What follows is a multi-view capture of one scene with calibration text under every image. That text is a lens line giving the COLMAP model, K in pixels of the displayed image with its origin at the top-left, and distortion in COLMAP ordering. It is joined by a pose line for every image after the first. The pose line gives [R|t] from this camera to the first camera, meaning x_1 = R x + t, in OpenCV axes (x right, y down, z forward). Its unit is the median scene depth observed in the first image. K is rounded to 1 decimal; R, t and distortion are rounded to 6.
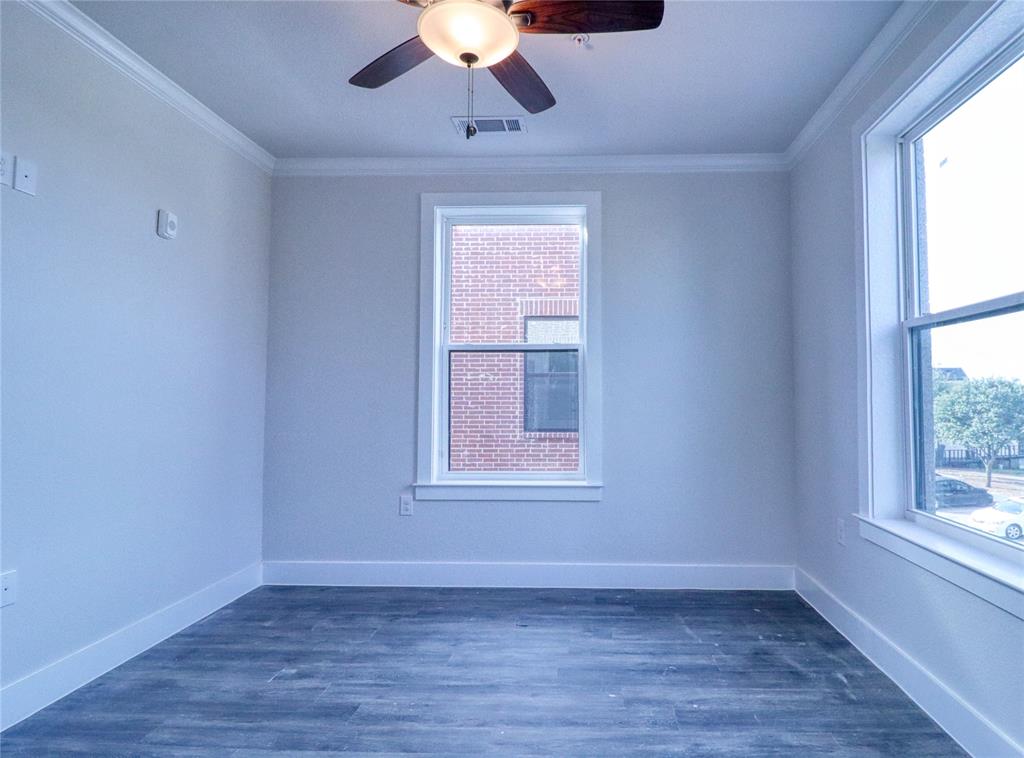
lens RADIAL K [[531.5, 0, 512.0], [0, 531.5, 379.0], [0, 0, 1]] dist [0.000452, -0.010773]
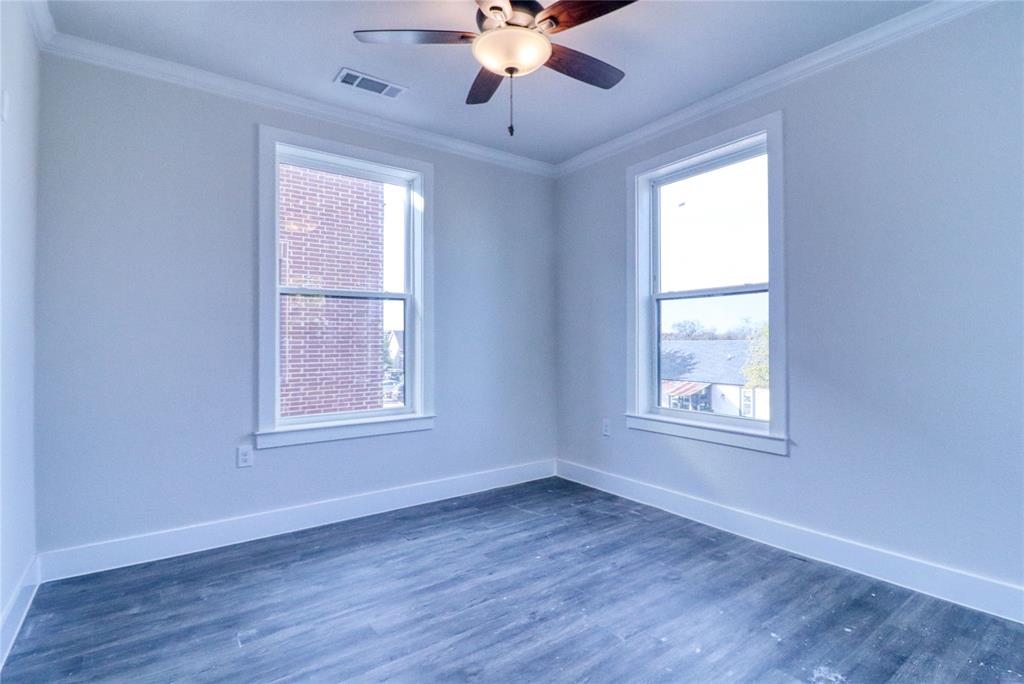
lens RADIAL K [[490.5, 0, 522.3], [0, 490.5, 339.3], [0, 0, 1]] dist [-0.000371, -0.010959]
pose [[0.788821, 0.000347, 0.614623, -0.450959], [-0.018241, 0.999573, 0.022846, 0.002980], [-0.614352, -0.029232, 0.788490, 0.029347]]
